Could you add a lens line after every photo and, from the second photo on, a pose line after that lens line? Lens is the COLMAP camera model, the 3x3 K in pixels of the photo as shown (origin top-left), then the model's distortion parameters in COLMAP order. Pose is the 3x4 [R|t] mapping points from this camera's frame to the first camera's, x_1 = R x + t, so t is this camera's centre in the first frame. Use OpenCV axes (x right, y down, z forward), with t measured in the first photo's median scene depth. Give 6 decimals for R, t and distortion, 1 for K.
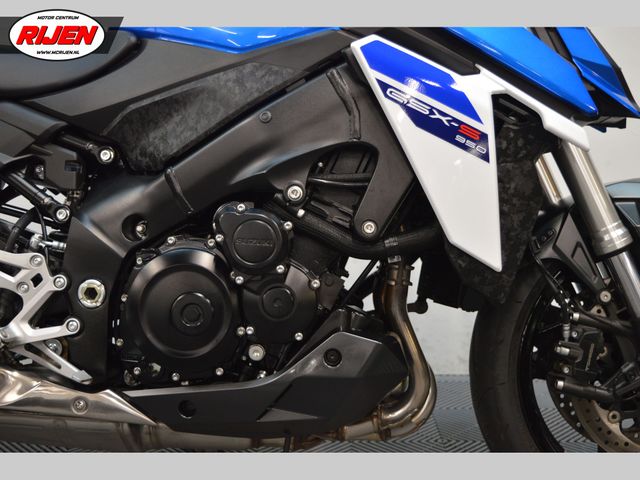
lens RADIAL K [[777.9, 0, 320.0], [0, 777.9, 240.0], [0, 0, 1]] dist [-0.069978, -0.018789]
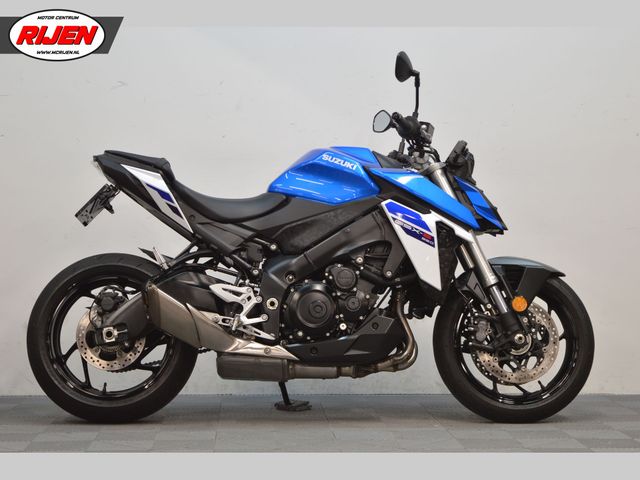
lens RADIAL K [[1355.4, 0, 320.0], [0, 1355.4, 240.0], [0, 0, 1]] dist [0.020066, 0.338601]
pose [[0.998092, -0.002998, 0.061671, -0.410823], [0.012039, 0.989099, -0.146761, 0.494314], [-0.060559, 0.147224, 0.987248, -3.193667]]
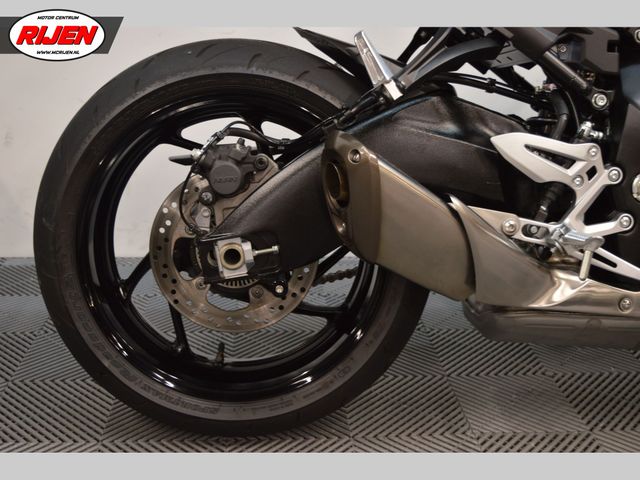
lens RADIAL K [[777.9, 0, 320.0], [0, 777.9, 240.0], [0, 0, 1]] dist [-0.069978, -0.018789]
pose [[0.997017, -0.007073, 0.076855, -0.770775], [-0.005639, 0.986455, 0.163937, -0.018073], [-0.076974, -0.163881, 0.983472, 0.105406]]
